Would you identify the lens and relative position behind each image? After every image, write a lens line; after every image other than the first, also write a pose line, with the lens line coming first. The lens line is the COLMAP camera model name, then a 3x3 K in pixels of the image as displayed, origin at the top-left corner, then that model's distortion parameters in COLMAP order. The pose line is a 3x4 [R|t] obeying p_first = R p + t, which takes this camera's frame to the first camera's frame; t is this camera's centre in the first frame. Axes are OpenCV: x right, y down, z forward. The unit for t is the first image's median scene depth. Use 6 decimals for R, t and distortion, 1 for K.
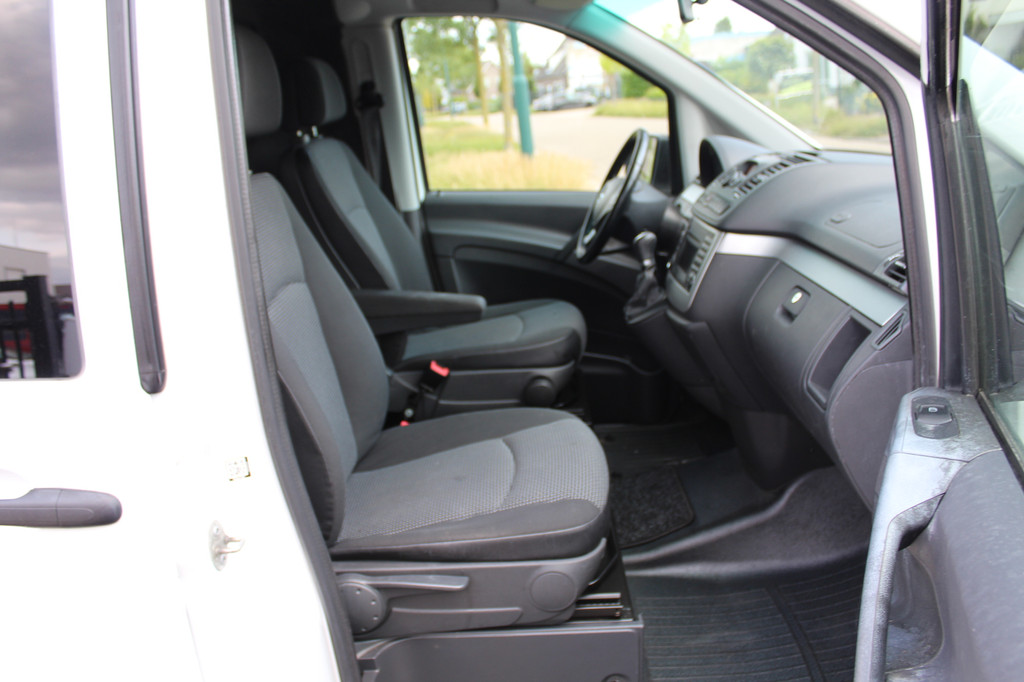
lens RADIAL K [[869.2, 0, 511.7], [0, 869.2, 342.0], [0, 0, 1]] dist [-0.144526, 0.104328]
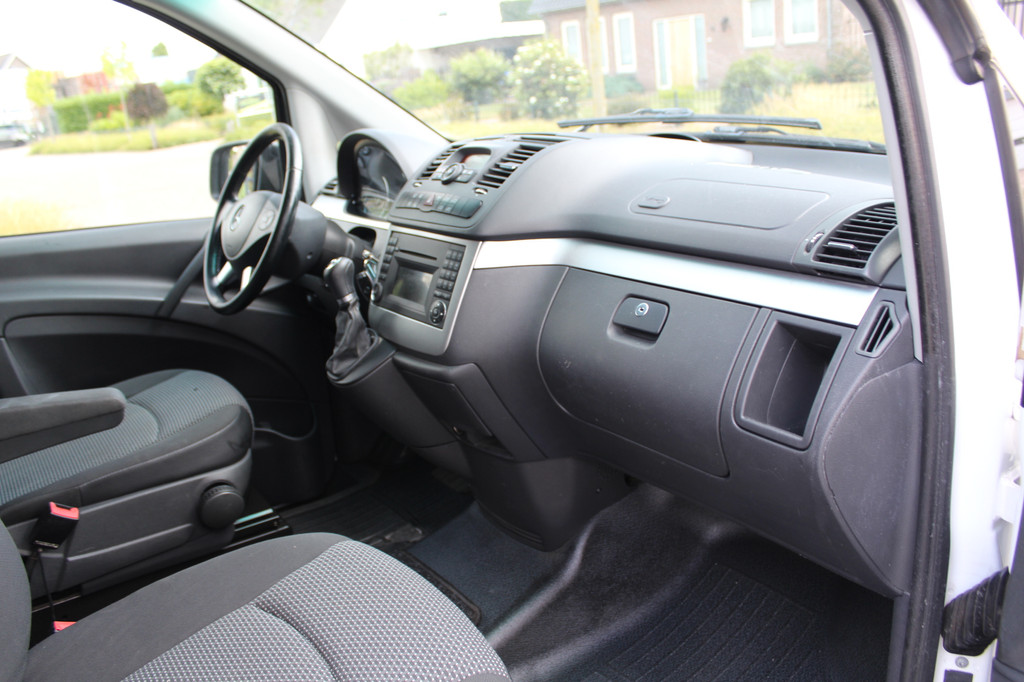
lens RADIAL K [[869.2, 0, 511.1], [0, 869.2, 337.1], [0, 0, 1]] dist [-0.144526, 0.104328]
pose [[0.817172, -0.173578, 0.549637, -0.140394], [0.191155, 0.981224, 0.025676, -0.051520], [-0.543773, 0.084084, 0.835009, 0.311307]]
